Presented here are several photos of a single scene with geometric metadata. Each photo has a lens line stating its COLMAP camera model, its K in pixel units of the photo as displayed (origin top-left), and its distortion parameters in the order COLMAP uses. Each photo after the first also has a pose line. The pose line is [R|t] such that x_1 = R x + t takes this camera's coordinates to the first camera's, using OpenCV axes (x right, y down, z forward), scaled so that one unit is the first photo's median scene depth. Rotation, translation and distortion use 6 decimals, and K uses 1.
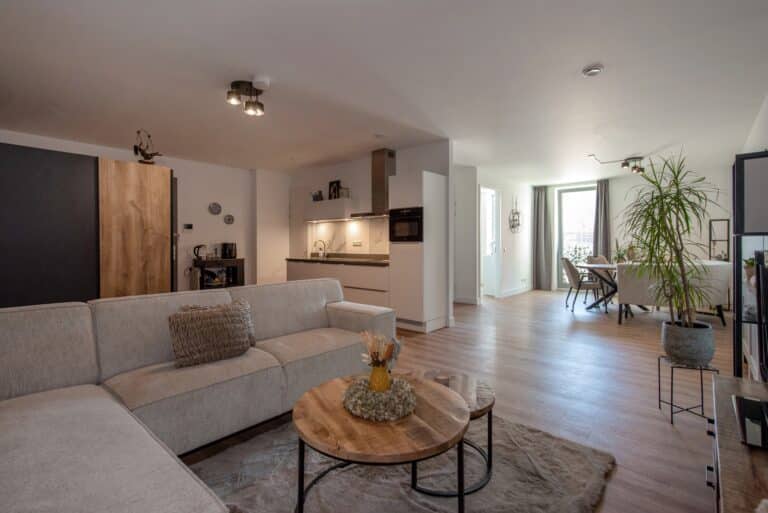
lens RADIAL K [[350.4, 0, 384.6], [0, 350.4, 247.0], [0, 0, 1]] dist [0.008845, 0.000337]
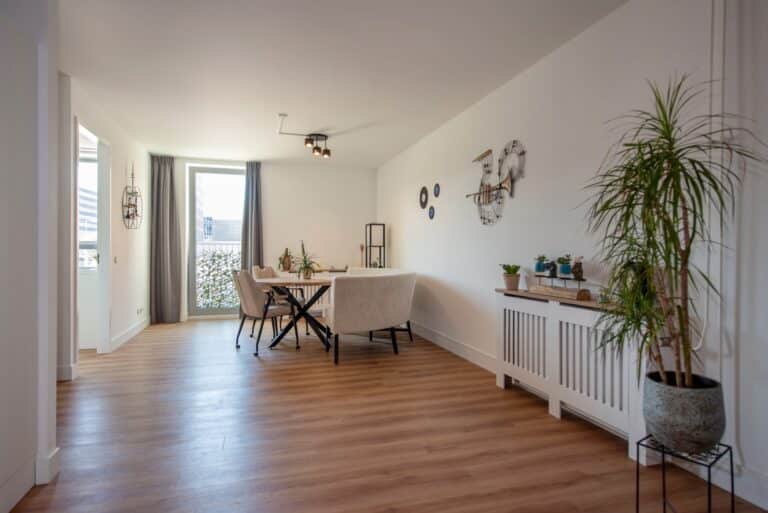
lens RADIAL K [[426.1, 0, 384.0], [0, 426.1, 256.5], [0, 0, 1]] dist [-0.004741, -0.000171]
pose [[0.517371, -0.004262, 0.855751, 0.003890], [0.001928, 0.999991, 0.003814, 0.002241], [-0.855759, -0.000323, 0.517374, 0.311151]]
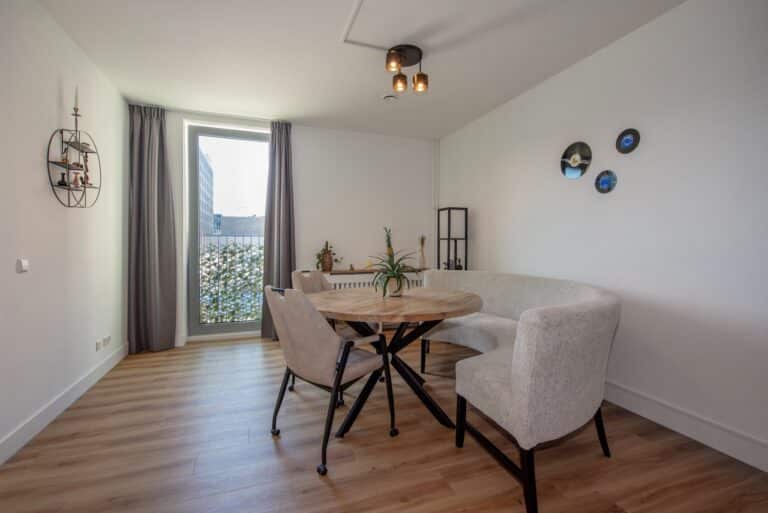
lens RADIAL K [[350.4, 0, 384.6], [0, 350.4, 247.0], [0, 0, 1]] dist [0.008845, 0.000337]
pose [[0.471547, -0.005358, 0.881825, 0.229270], [0.002855, 0.999986, 0.004549, -0.005726], [-0.881836, 0.000372, 0.471555, 0.615758]]
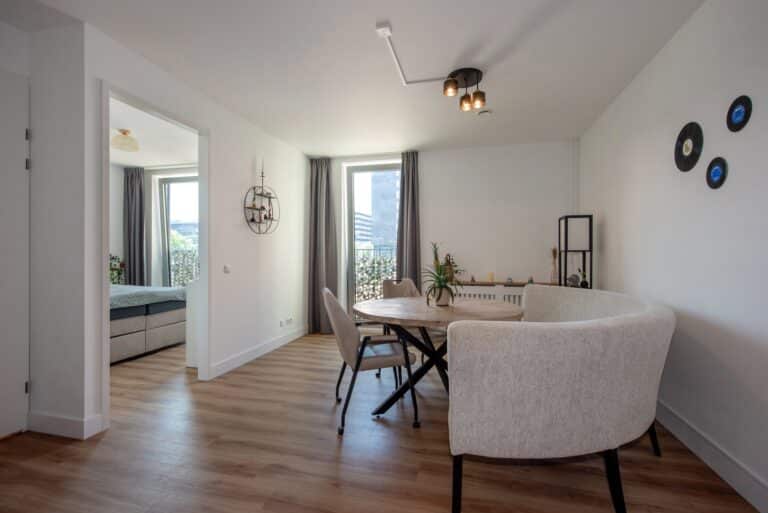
lens RADIAL K [[345.5, 0, 383.6], [0, 345.5, 254.4], [0, 0, 1]] dist [0.001113, 0.000099]
pose [[0.887893, 0.003648, 0.460036, 0.304119], [-0.000006, 0.999969, -0.007918, -0.007087], [-0.460051, 0.007027, 0.887865, 0.487505]]
